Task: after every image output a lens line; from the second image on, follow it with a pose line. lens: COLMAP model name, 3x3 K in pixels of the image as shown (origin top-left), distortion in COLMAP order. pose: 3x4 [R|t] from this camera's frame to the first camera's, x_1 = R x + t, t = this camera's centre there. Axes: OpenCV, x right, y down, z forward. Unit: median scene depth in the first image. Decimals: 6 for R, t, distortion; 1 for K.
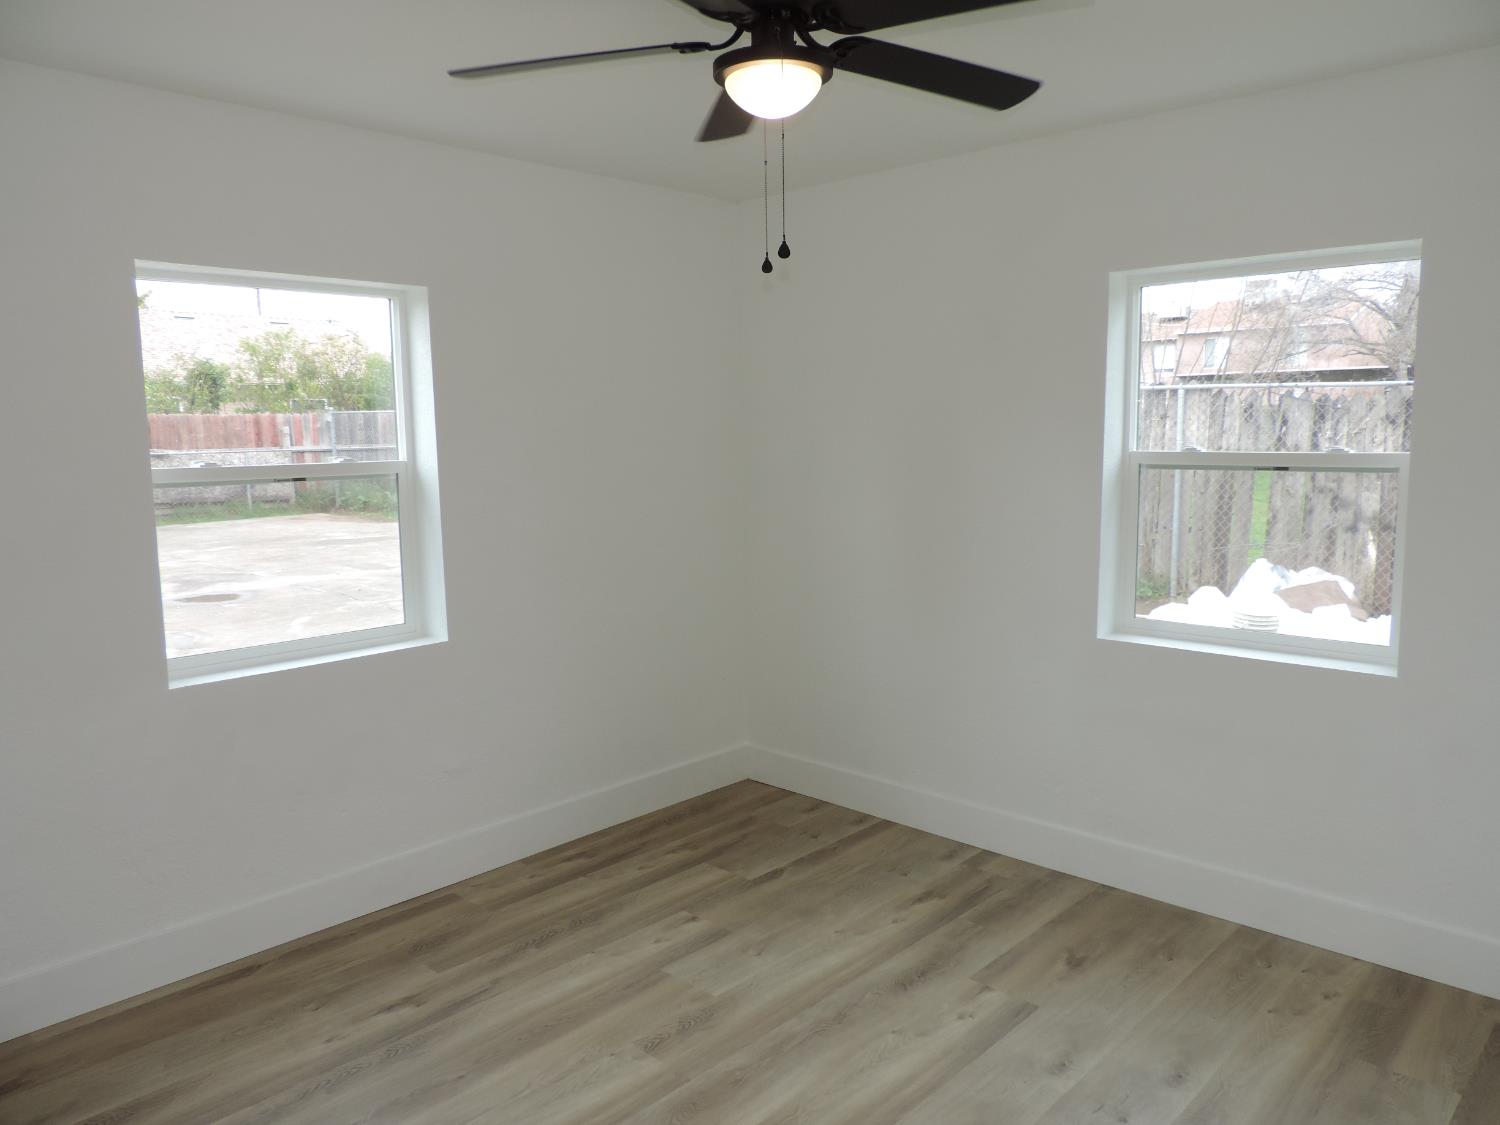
lens RADIAL K [[1063.5, 0, 756.5], [0, 1063.5, 562.8], [0, 0, 1]] dist [-0.022335, 0.002906]
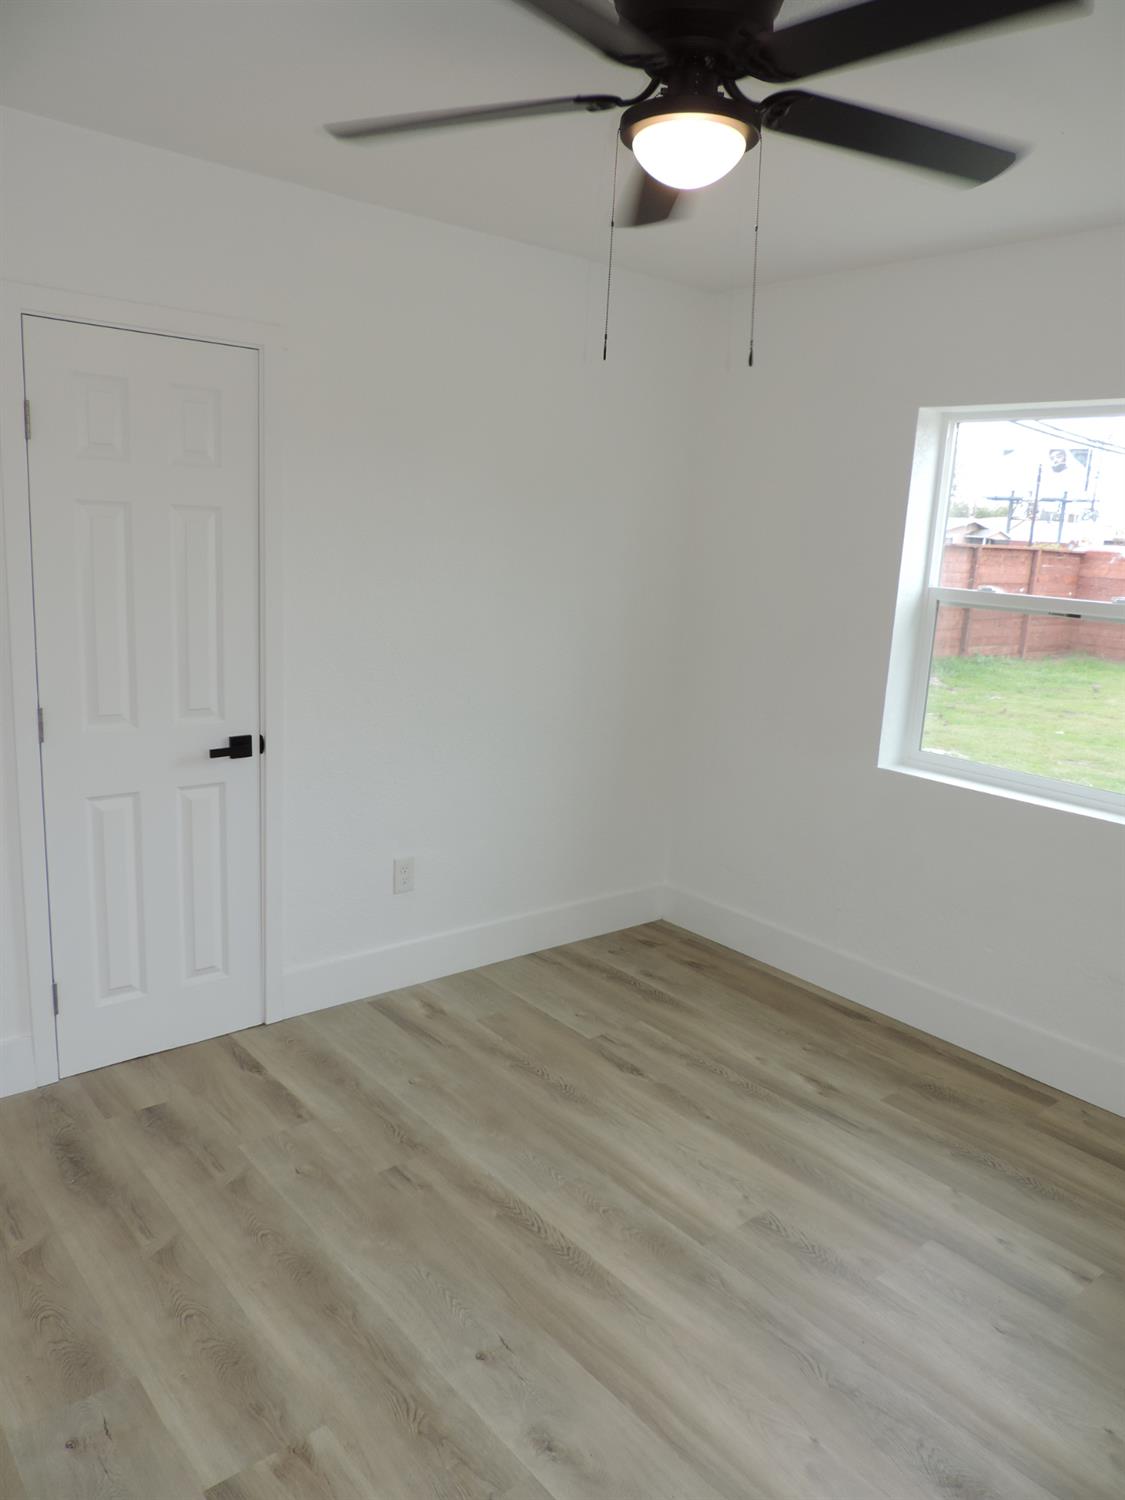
lens RADIAL K [[1061.9, 0, 562.5], [0, 1061.9, 750.0], [0, 0, 1]] dist [-0.020599, 0.004697]
pose [[-0.106317, 0.210898, -0.971709, 0.694592], [-0.180679, 0.956882, 0.227448, -0.116002], [0.977779, 0.199749, -0.063628, 0.754812]]
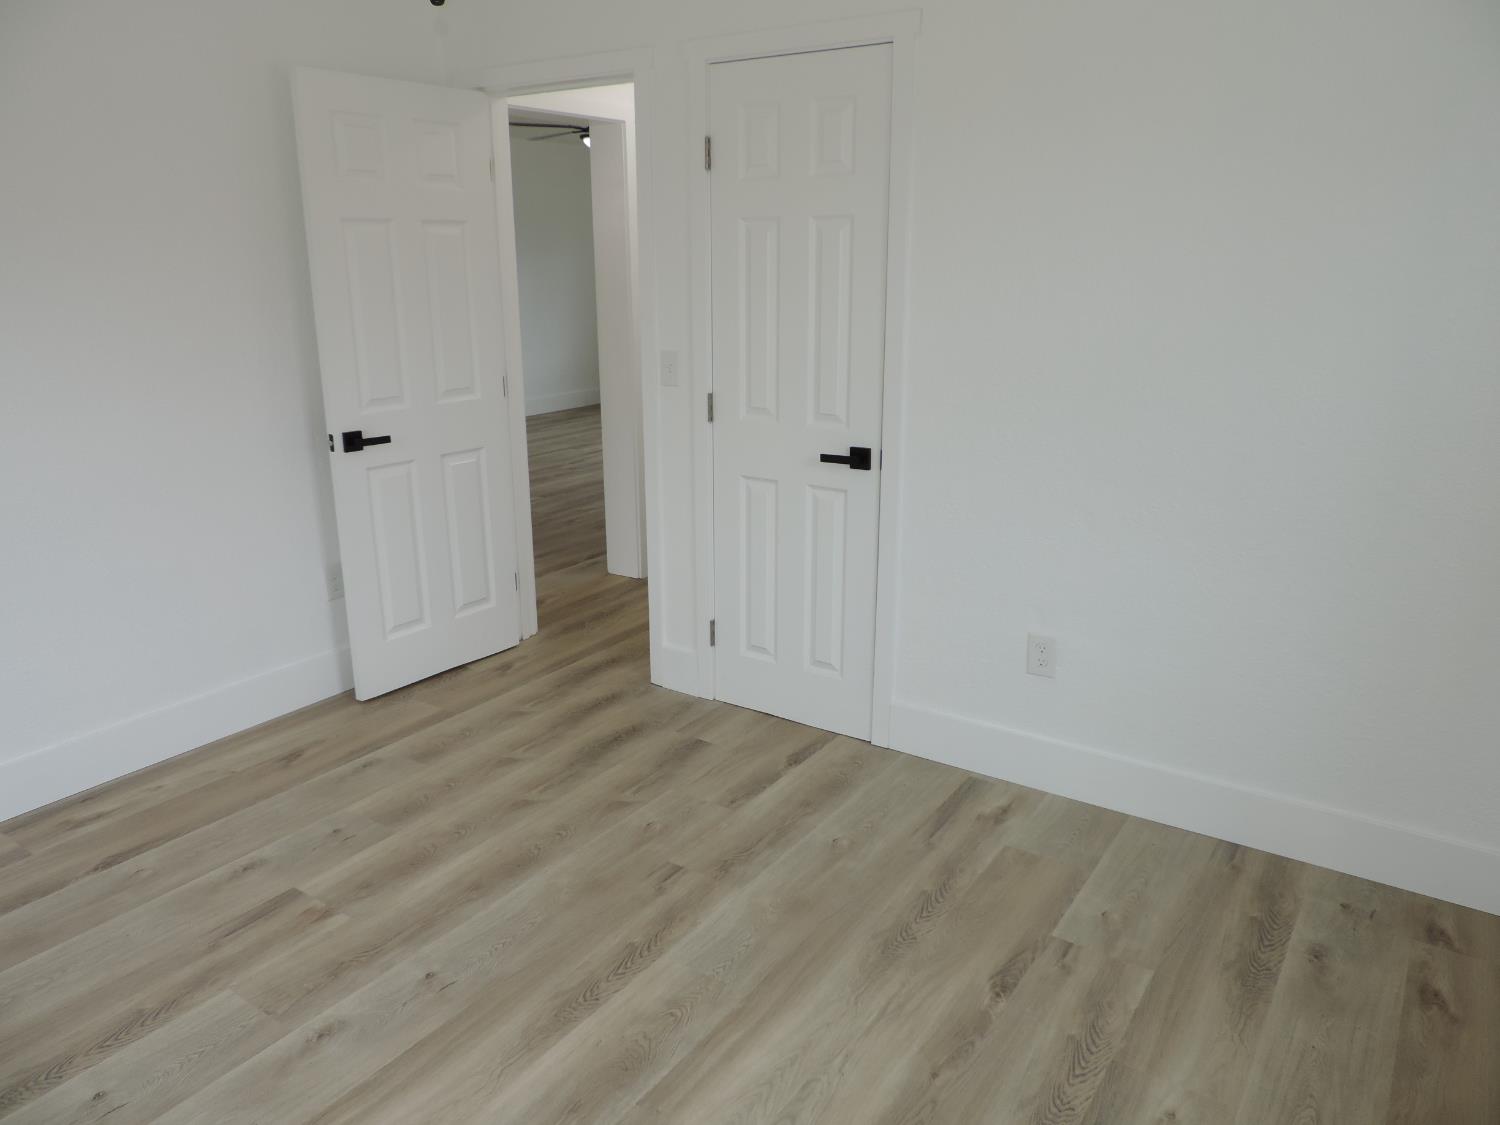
lens RADIAL K [[1046.8, 0, 750.0], [0, 1046.8, 562.5], [0, 0, 1]] dist [-0.031169, -0.003371]
pose [[-0.983652, 0.064726, -0.168043, -0.037574], [-0.009199, 0.913891, 0.405855, -0.150409], [0.179842, 0.400767, -0.898356, 1.358848]]
